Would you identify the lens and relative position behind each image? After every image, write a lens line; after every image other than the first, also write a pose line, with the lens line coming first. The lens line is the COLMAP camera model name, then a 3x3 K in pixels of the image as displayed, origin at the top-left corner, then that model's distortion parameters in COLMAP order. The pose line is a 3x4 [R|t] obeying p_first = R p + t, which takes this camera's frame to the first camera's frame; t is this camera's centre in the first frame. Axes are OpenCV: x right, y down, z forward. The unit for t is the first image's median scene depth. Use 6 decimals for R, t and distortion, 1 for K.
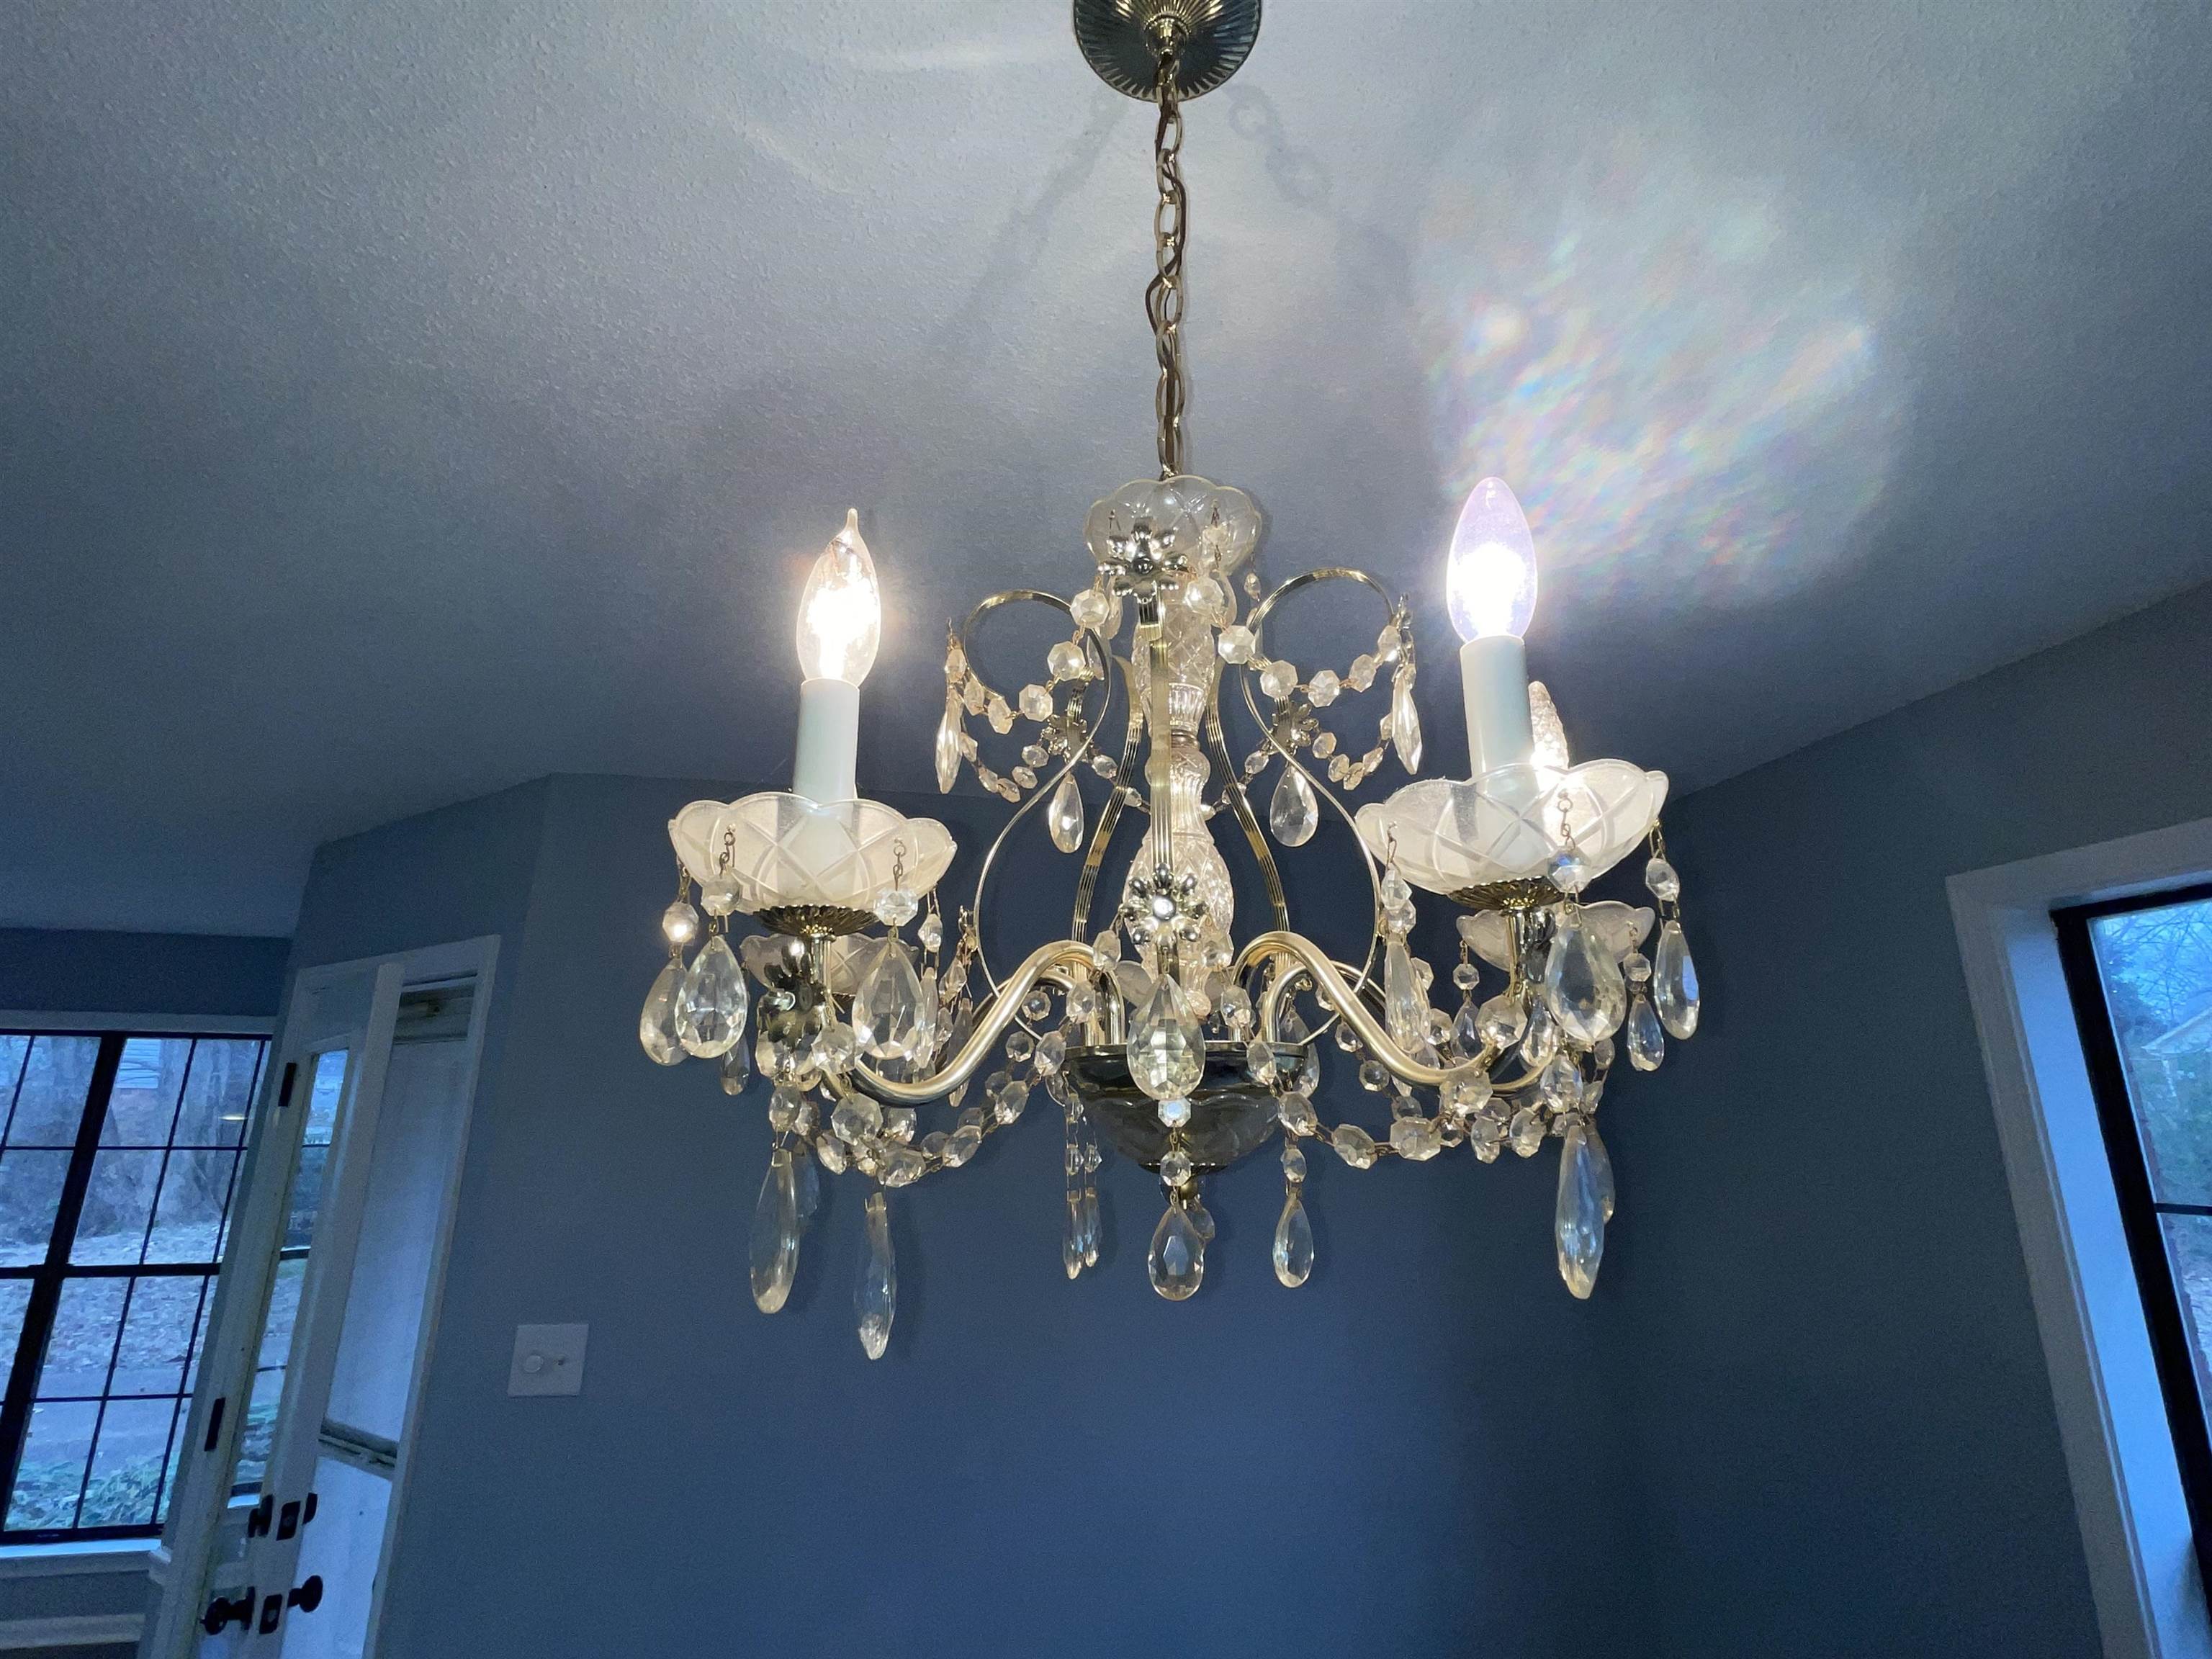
lens RADIAL K [[1075.1, 0, 1106.0], [0, 1075.1, 829.5], [0, 0, 1]] dist [0.001829, 0.000729]
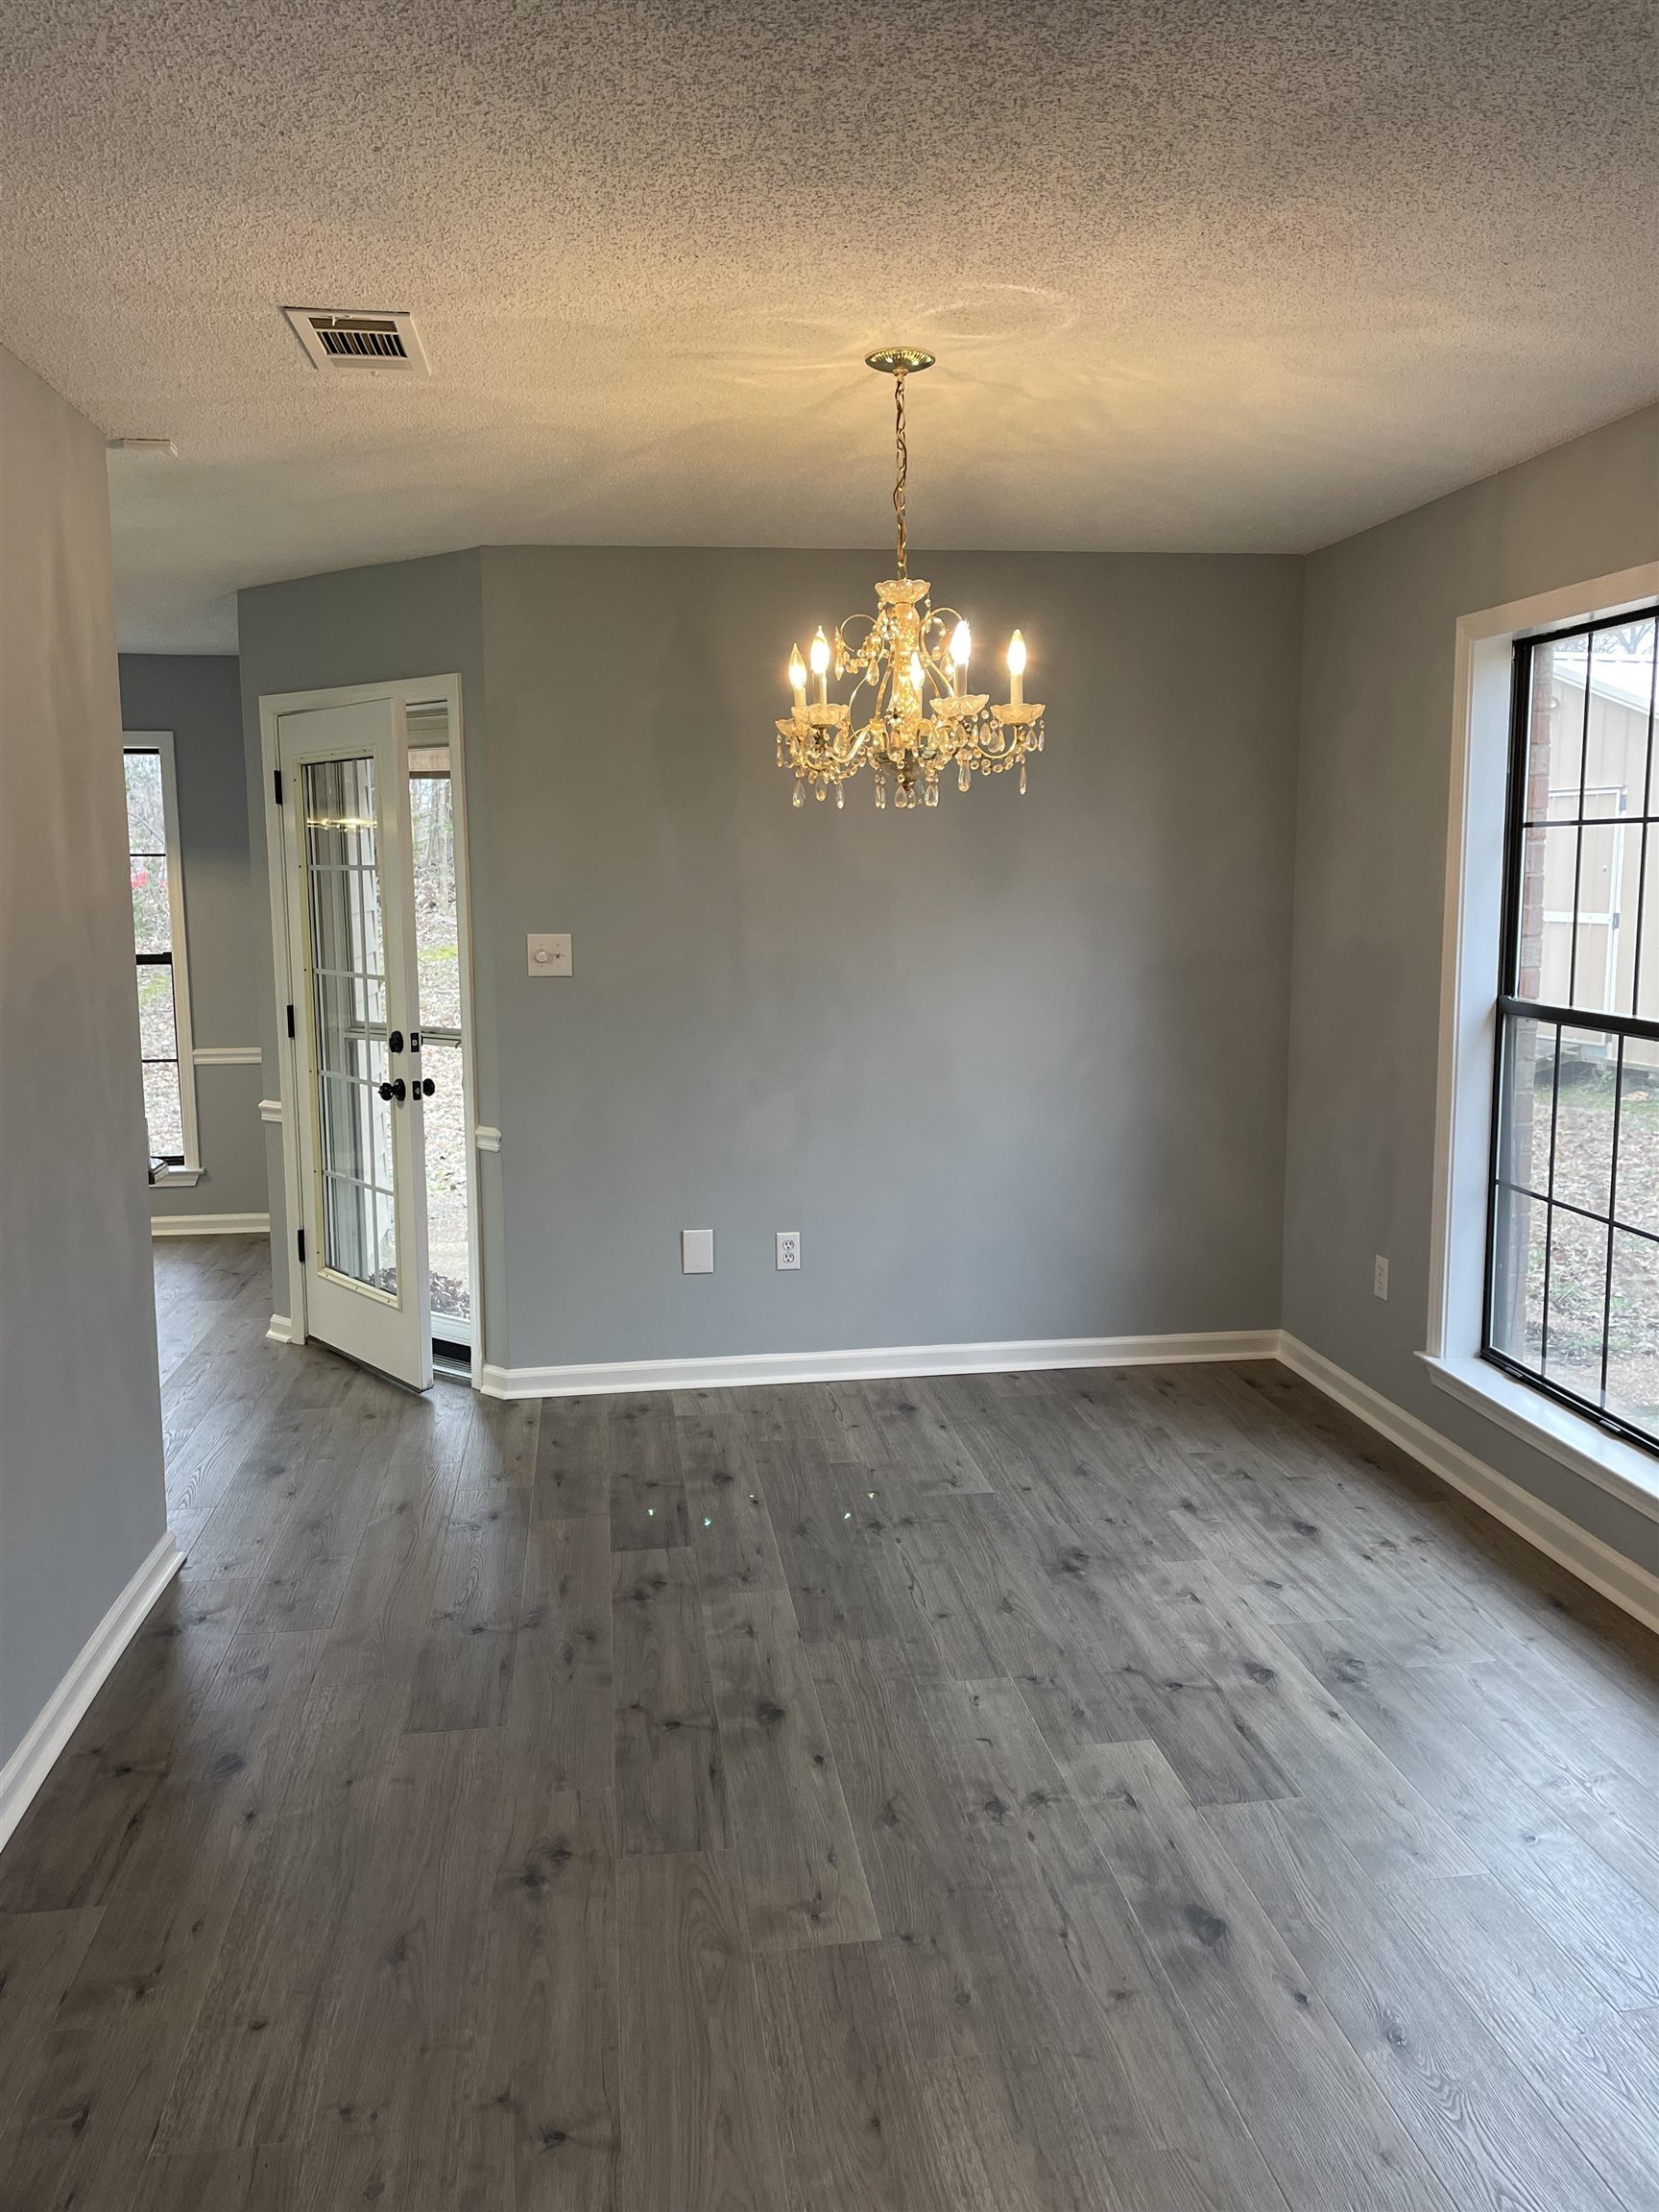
lens RADIAL K [[1730.2, 0, 829.5], [0, 1730.2, 1106.0], [0, 0, 1]] dist [0.000587, 0.000204]
pose [[0.997464, -0.010850, -0.070337, 0.071599], [0.038116, 0.916059, 0.399227, -0.357146], [0.060101, -0.400896, 0.914150, -1.662132]]
